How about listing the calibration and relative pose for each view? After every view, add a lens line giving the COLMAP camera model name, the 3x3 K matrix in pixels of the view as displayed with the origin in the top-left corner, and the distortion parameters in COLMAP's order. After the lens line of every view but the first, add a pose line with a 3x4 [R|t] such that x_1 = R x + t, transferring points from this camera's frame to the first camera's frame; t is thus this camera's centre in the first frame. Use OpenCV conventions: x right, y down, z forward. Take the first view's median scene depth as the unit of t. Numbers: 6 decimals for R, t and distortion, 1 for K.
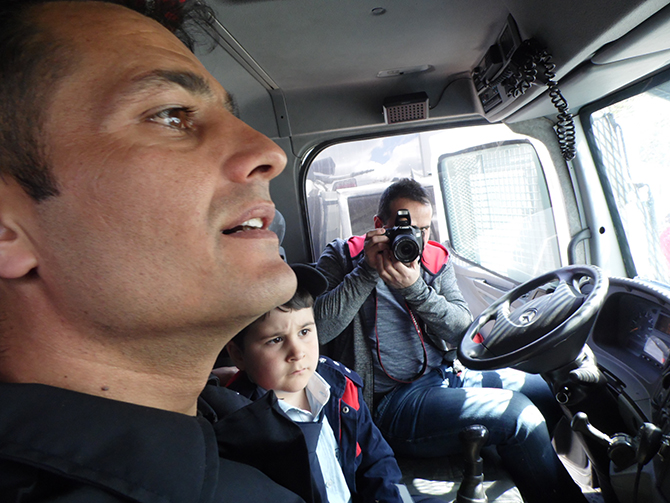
lens RADIAL K [[443.2, 0, 335.0], [0, 443.2, 251.5], [0, 0, 1]] dist [0.003816, 0.004170]
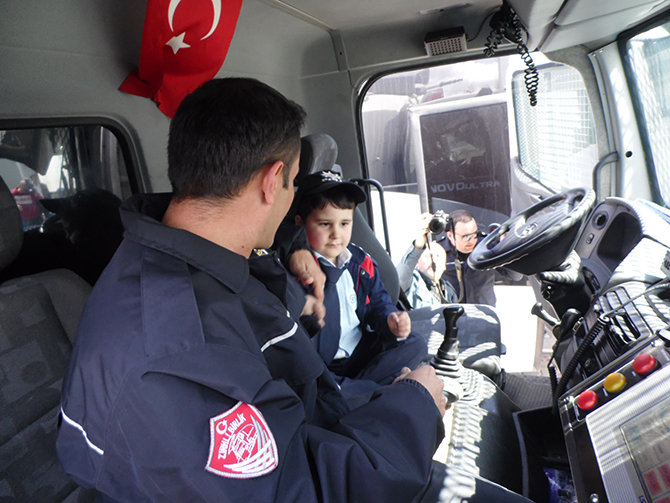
lens RADIAL K [[443.2, 0, 335.0], [0, 443.2, 251.5], [0, 0, 1]] dist [0.003816, 0.004170]
pose [[0.973175, 0.057556, -0.222751, 0.162883], [-0.010456, 0.978266, 0.207089, -0.032756], [0.229829, -0.199205, 0.952626, -0.237508]]
